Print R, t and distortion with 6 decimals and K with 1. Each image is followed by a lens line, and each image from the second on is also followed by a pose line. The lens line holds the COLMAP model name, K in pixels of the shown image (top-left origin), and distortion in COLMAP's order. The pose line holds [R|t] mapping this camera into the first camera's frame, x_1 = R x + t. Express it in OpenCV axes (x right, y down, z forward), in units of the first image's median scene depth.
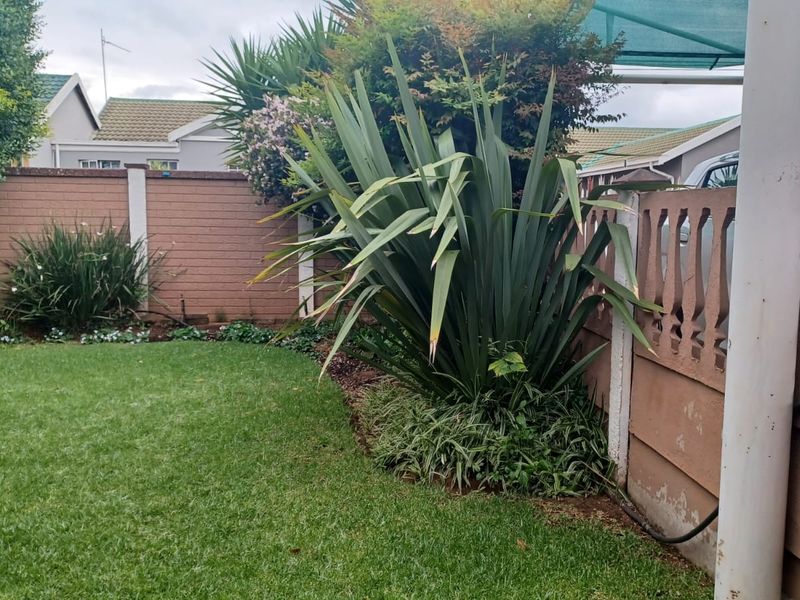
lens RADIAL K [[773.3, 0, 400.7], [0, 773.3, 298.7], [0, 0, 1]] dist [0.058345, 0.000000]
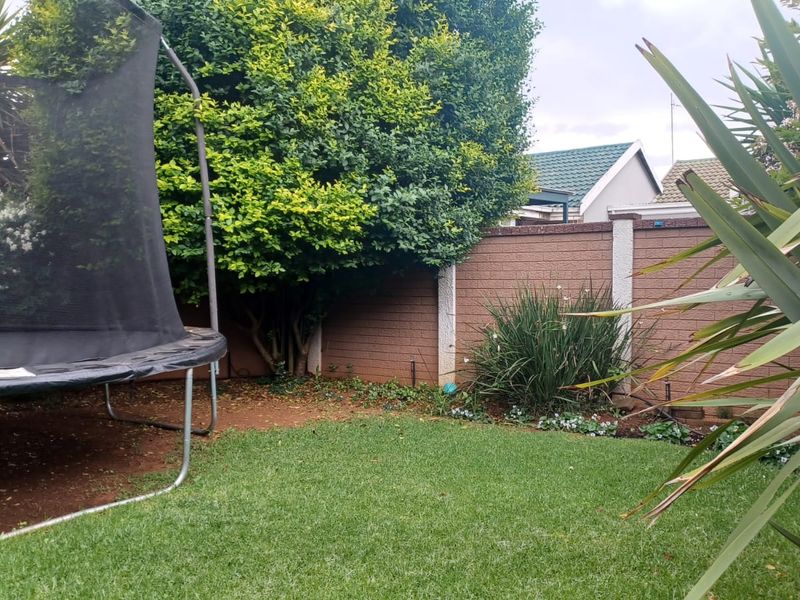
lens RADIAL K [[773.3, 0, 399.5], [0, 773.3, 302.3], [0, 0, 1]] dist [0.058345, 0.000000]
pose [[0.756705, 0.006532, -0.653724, 0.022432], [-0.058486, 0.996617, -0.057741, -0.019100], [0.651135, 0.081927, 0.754527, 0.240857]]
